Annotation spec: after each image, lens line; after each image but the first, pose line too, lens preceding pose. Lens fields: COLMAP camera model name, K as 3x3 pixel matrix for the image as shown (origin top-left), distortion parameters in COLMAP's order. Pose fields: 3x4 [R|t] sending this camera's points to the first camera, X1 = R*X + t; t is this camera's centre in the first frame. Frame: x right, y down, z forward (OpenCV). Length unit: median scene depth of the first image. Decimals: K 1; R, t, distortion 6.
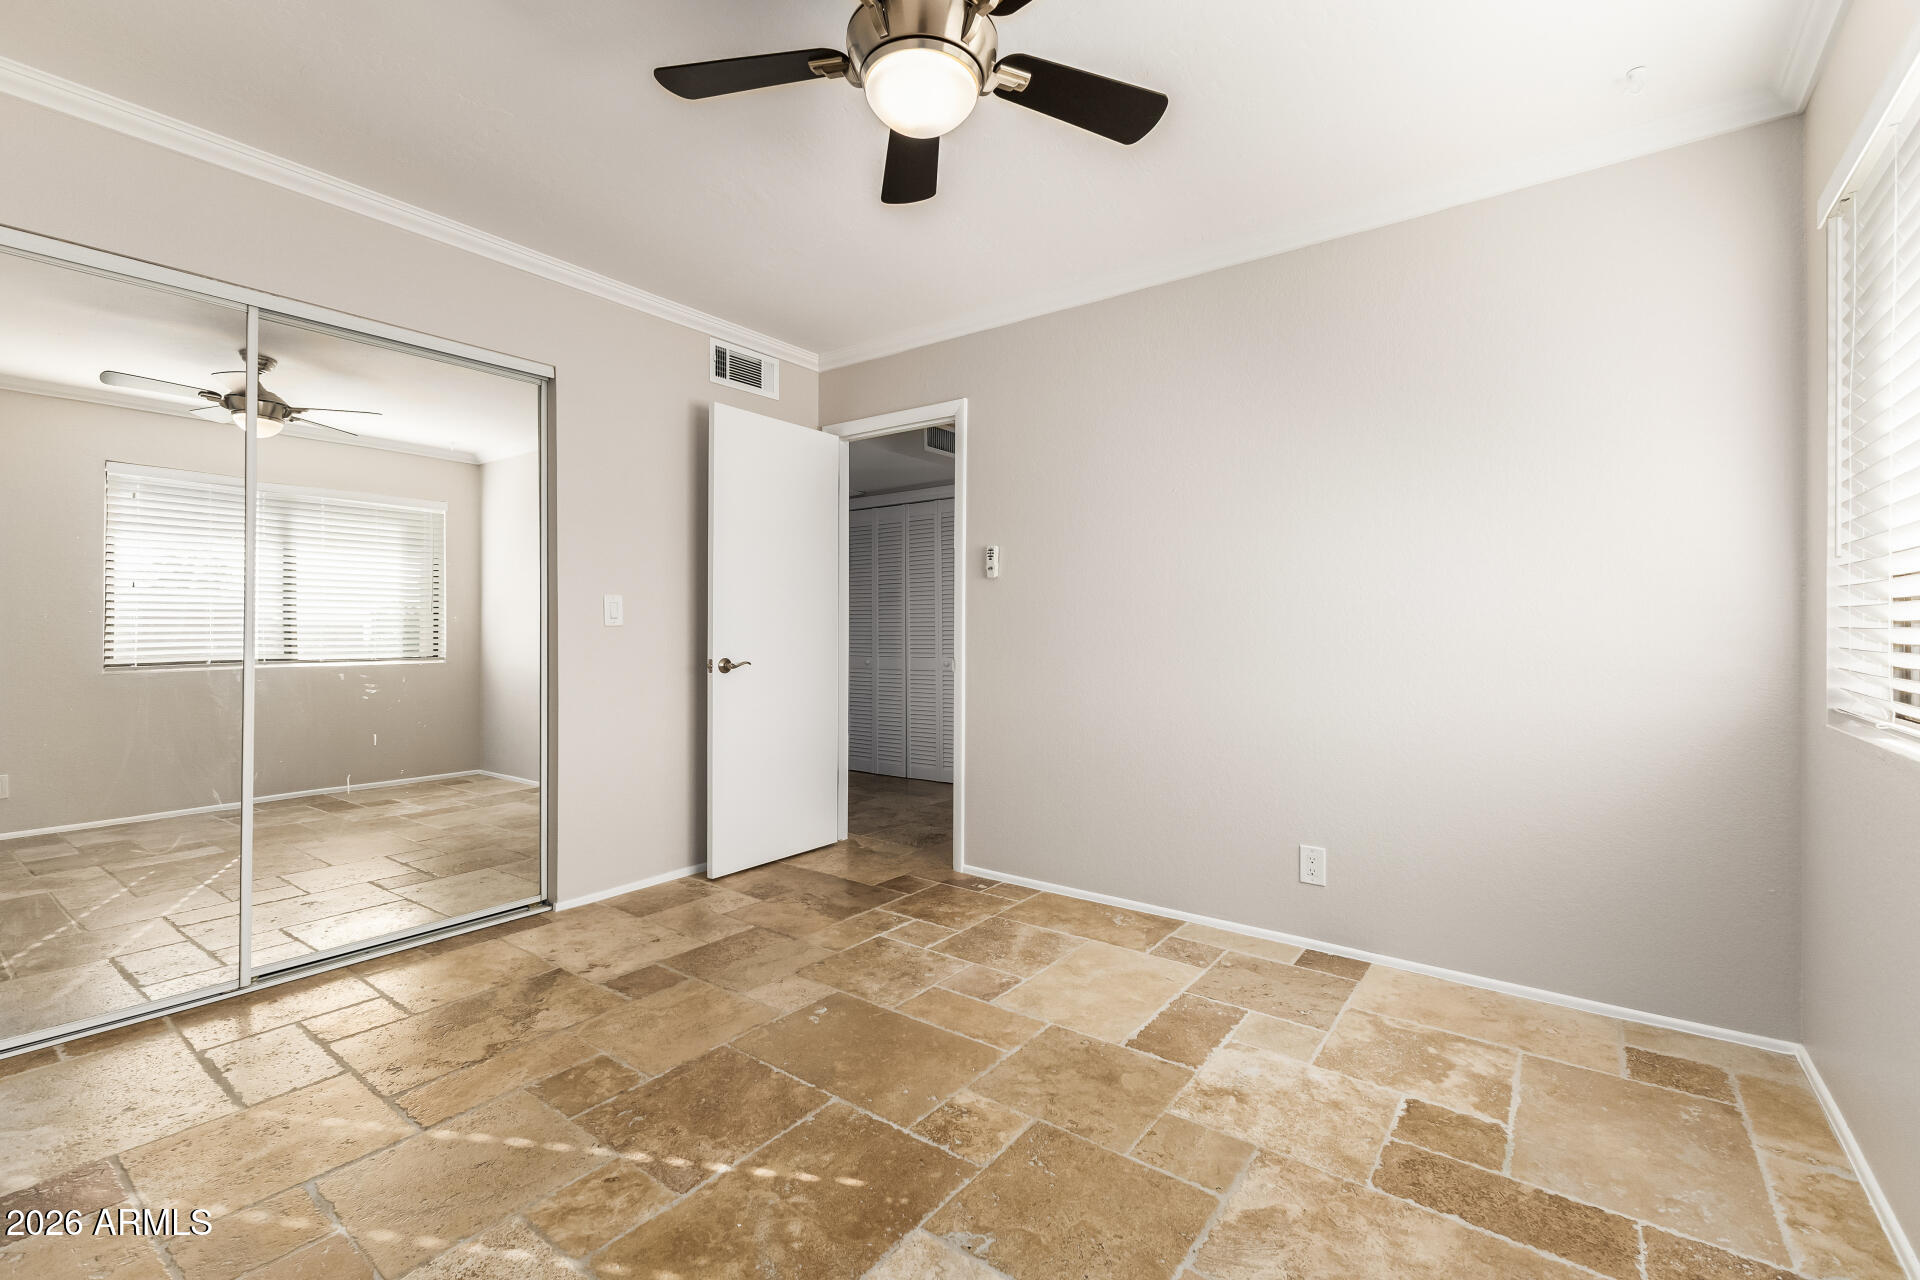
lens RADIAL K [[829.9, 0, 961.3], [0, 829.9, 633.2], [0, 0, 1]] dist [0.010207, -0.004376]
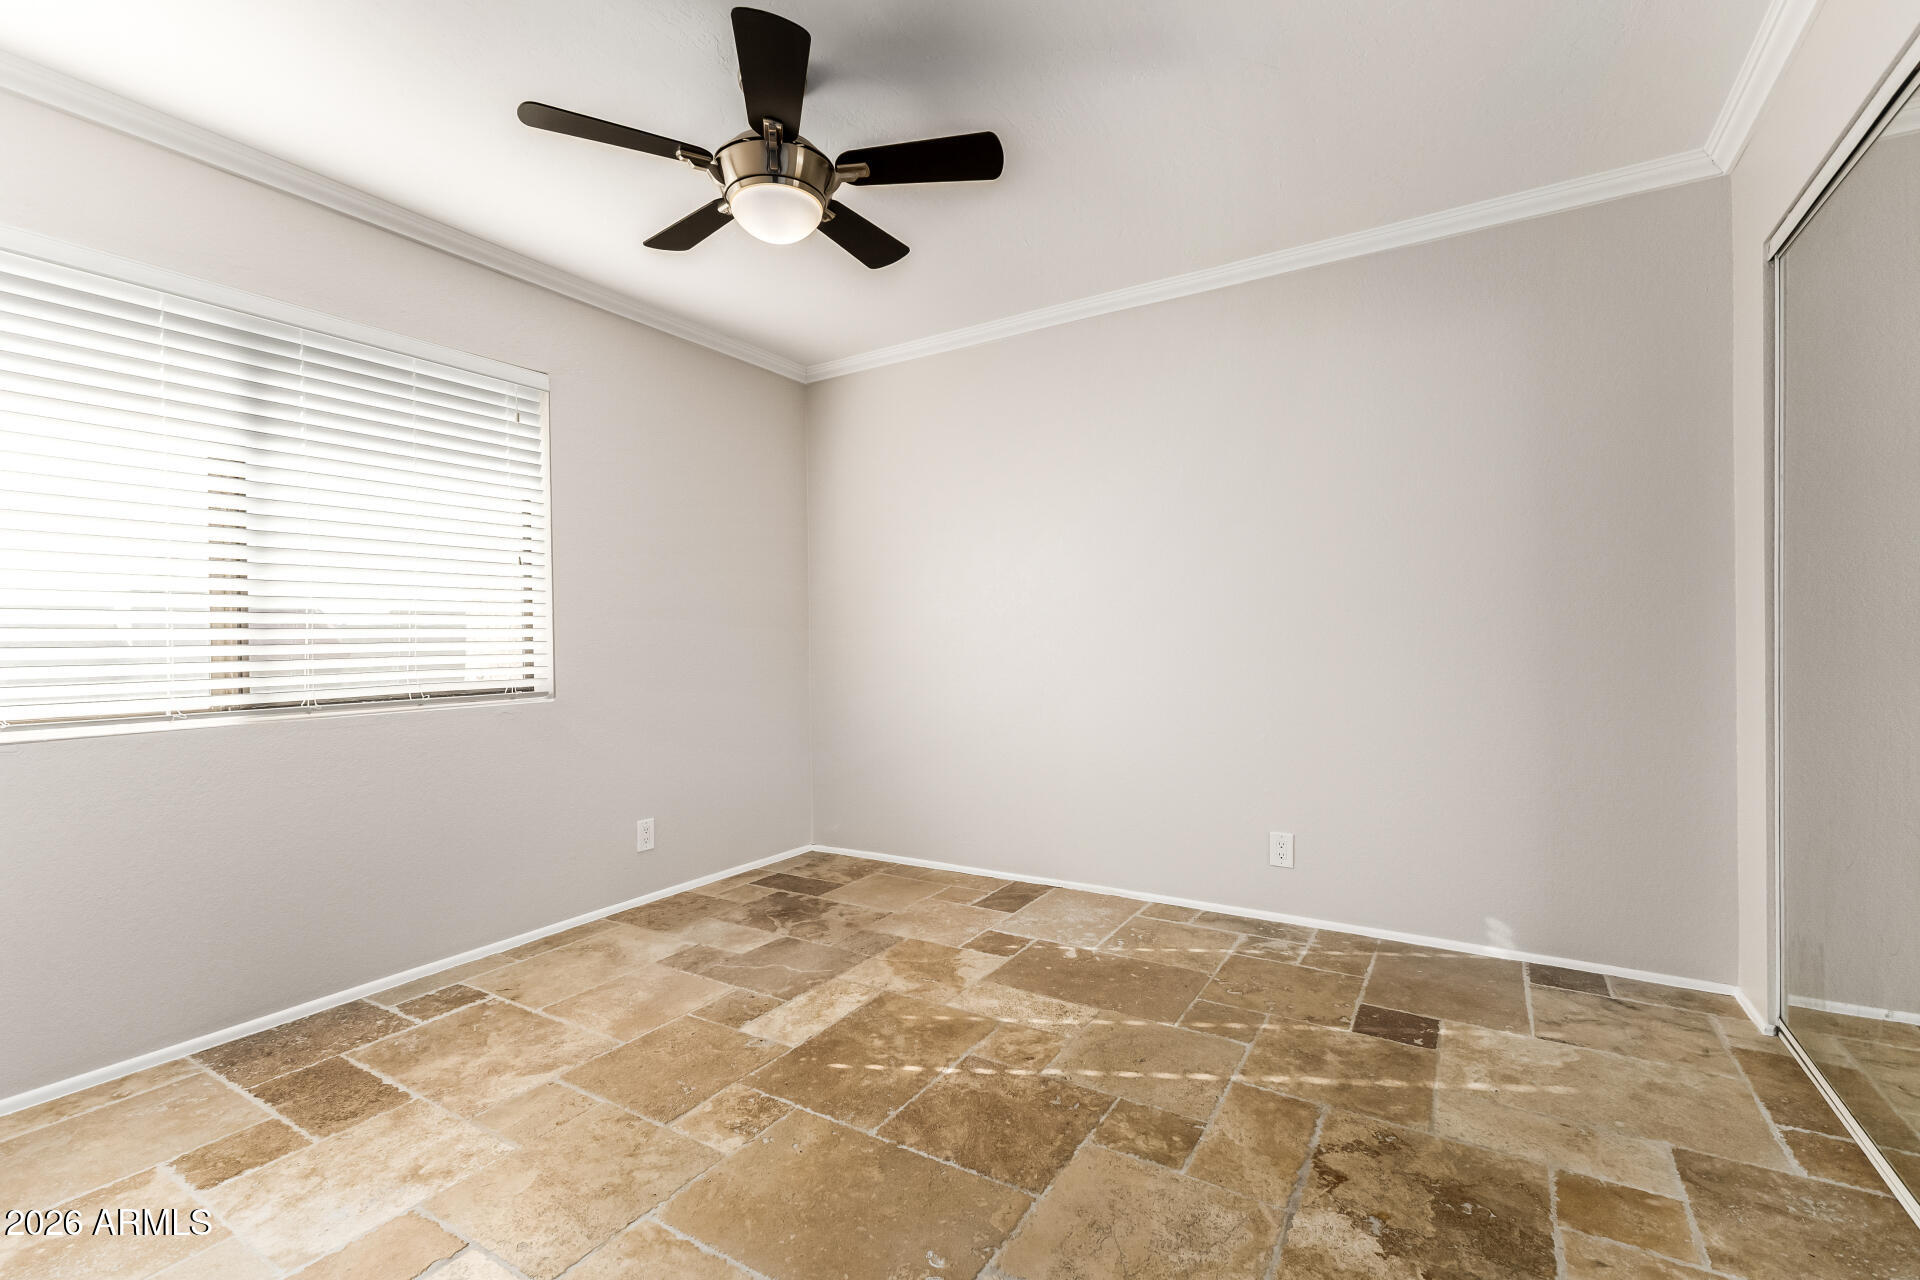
lens RADIAL K [[829.9, 0, 962.6], [0, 829.9, 639.5], [0, 0, 1]] dist [0.010207, -0.004376]
pose [[-0.995703, 0.010291, -0.092031, -0.181955], [0.010077, 0.999945, 0.002794, -0.005697], [0.092055, 0.001854, -0.995752, 2.053947]]
